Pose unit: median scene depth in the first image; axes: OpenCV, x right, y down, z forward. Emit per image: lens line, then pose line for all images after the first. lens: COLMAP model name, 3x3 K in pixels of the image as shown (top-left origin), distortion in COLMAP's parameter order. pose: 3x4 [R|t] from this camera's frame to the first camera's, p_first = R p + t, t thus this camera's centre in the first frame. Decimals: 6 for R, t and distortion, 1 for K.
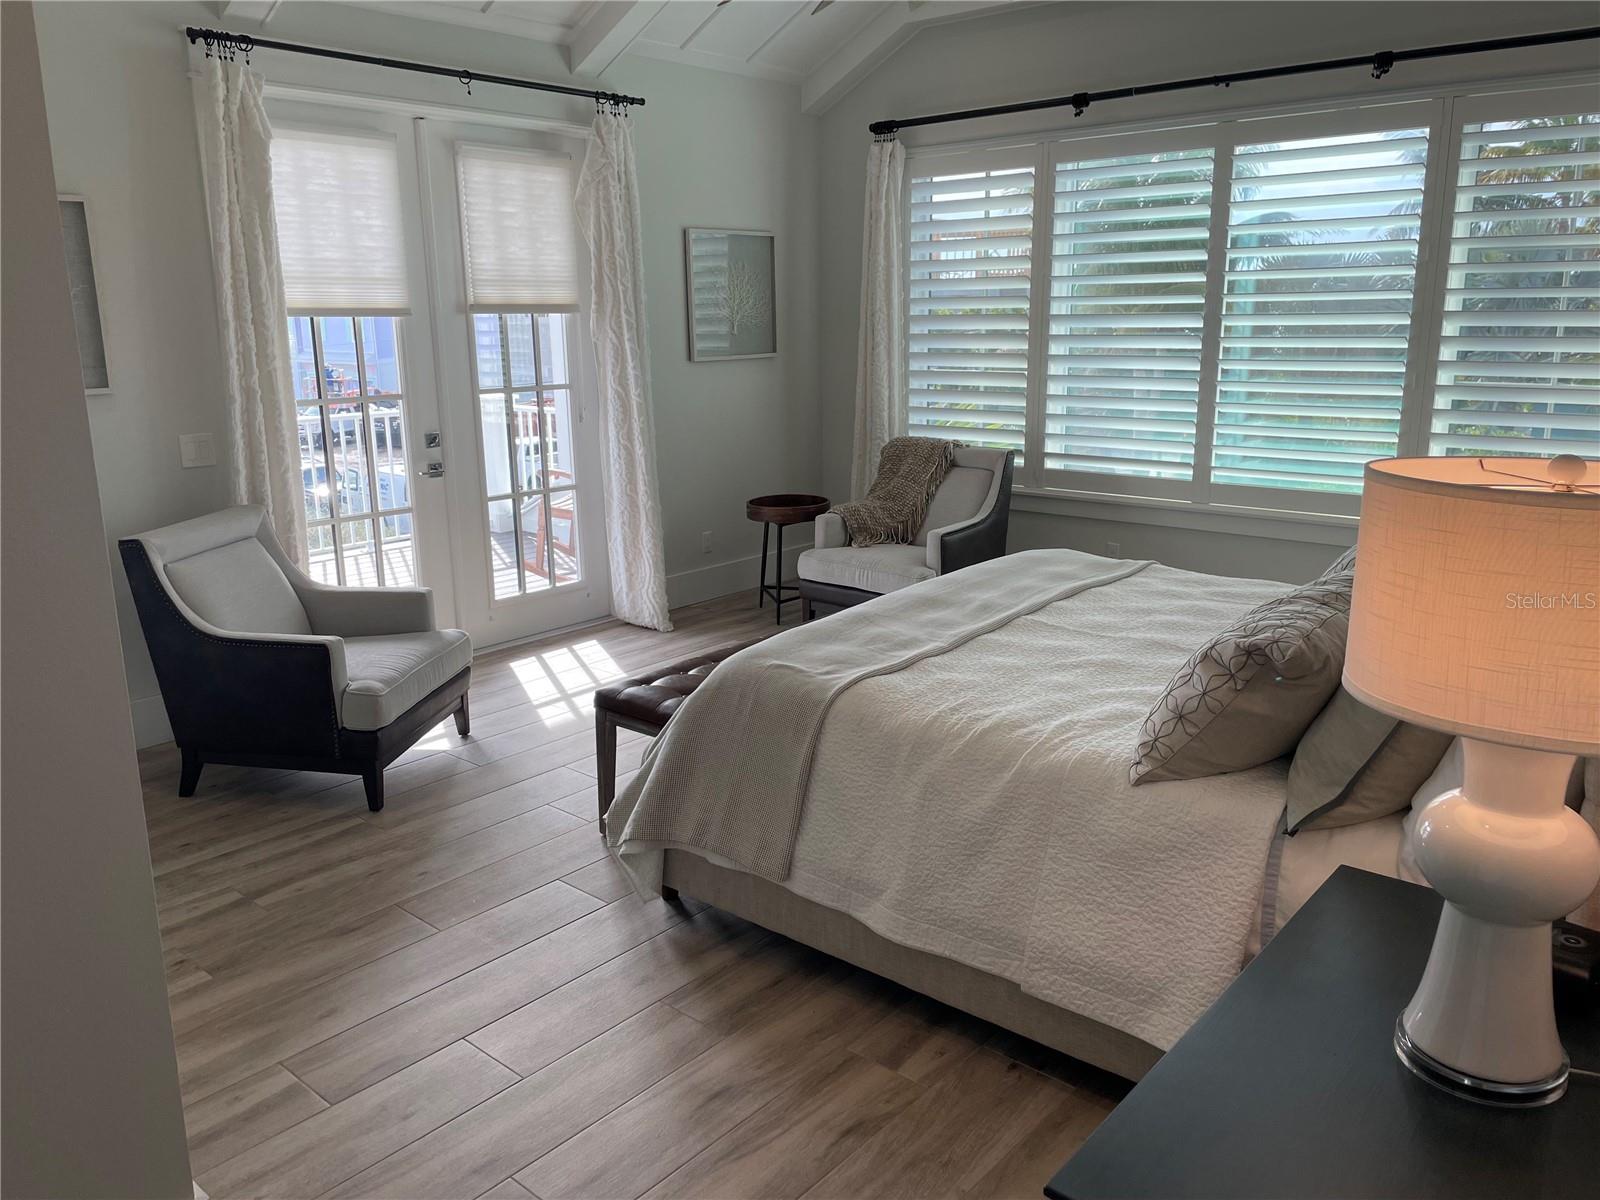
lens RADIAL K [[1213.9, 0, 806.9], [0, 1213.9, 594.1], [0, 0, 1]] dist [0.068881, -0.085180]
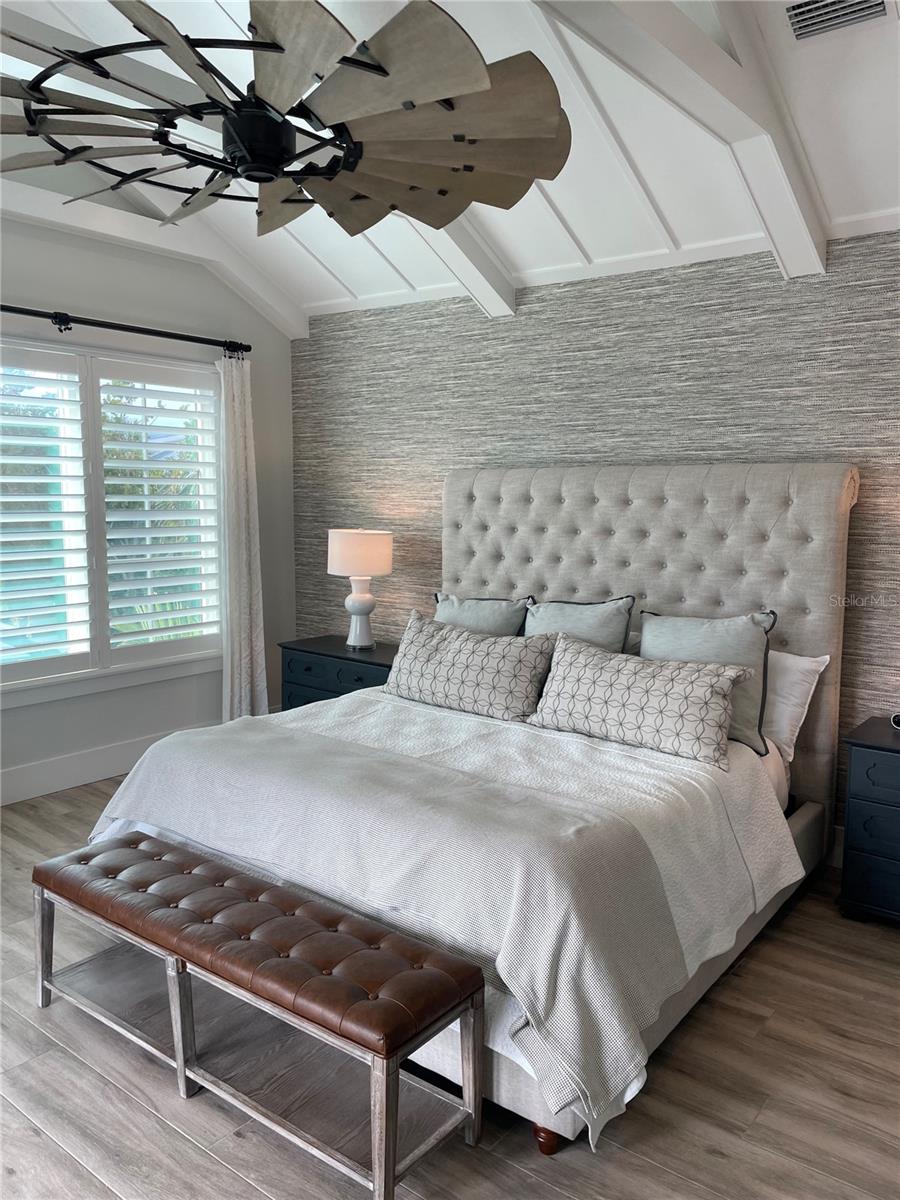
lens RADIAL K [[910.5, 0, 449.3], [0, 910.5, 596.8], [0, 0, 1]] dist [0.068881, -0.085180]
pose [[-0.041524, -0.099664, 0.994154, -0.907476], [0.223336, 0.968910, 0.106462, -0.288085], [-0.973857, 0.226451, -0.017975, 1.201806]]
